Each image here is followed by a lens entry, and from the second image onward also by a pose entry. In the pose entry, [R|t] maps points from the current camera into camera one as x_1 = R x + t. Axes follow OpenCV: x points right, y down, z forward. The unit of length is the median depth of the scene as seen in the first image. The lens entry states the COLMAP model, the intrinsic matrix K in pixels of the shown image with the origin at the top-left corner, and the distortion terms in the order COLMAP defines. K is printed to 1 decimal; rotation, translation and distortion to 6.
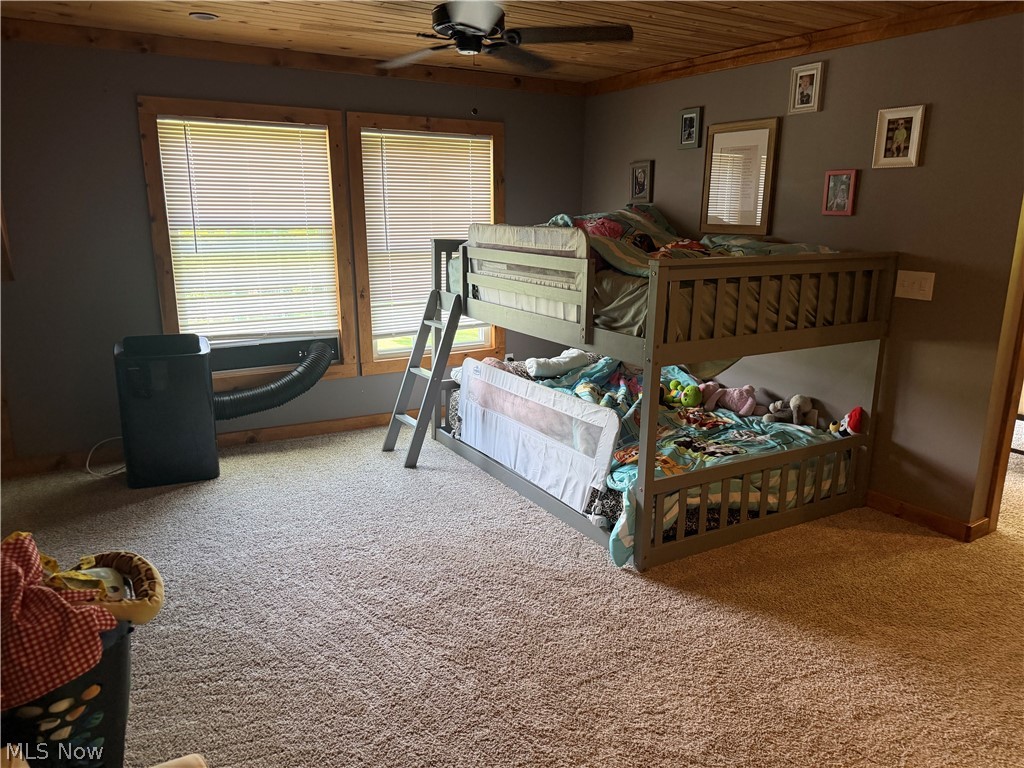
lens RADIAL K [[720.3, 0, 511.9], [0, 720.3, 386.3], [0, 0, 1]] dist [0.045861, -0.051530]
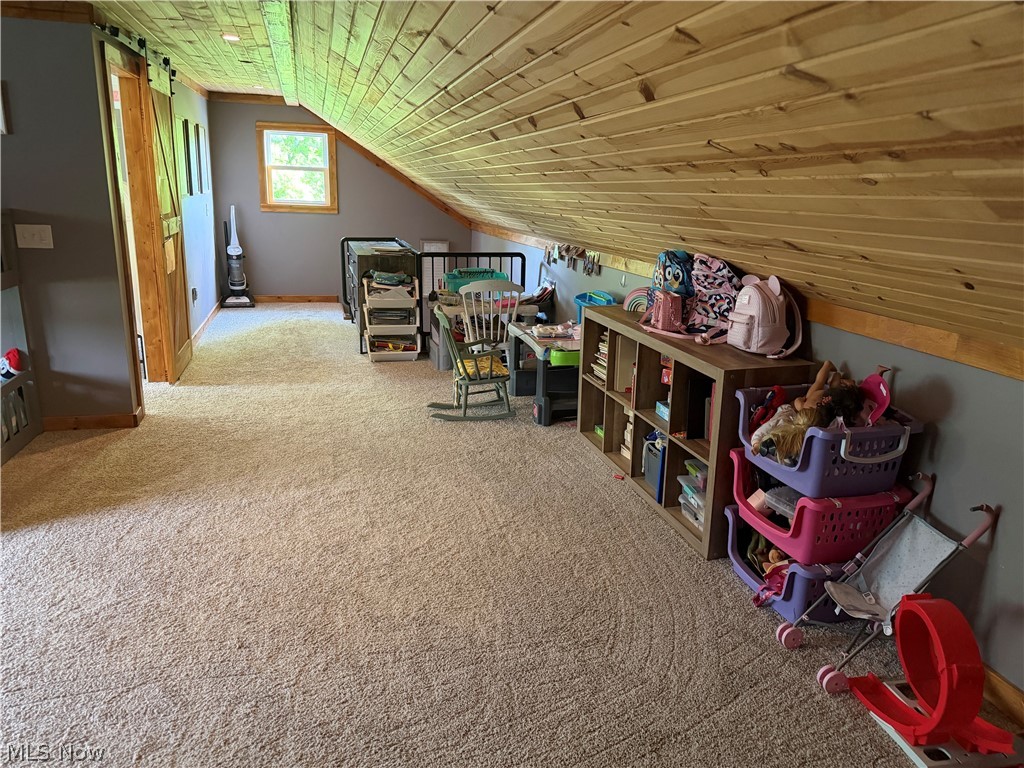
lens RADIAL K [[720.3, 0, 514.0], [0, 720.3, 385.2], [0, 0, 1]] dist [0.045861, -0.051530]
pose [[0.273222, -0.247391, 0.929595, -0.402314], [0.194667, 0.960590, 0.198424, 0.011141], [-0.942048, 0.126748, 0.310614, -0.075542]]
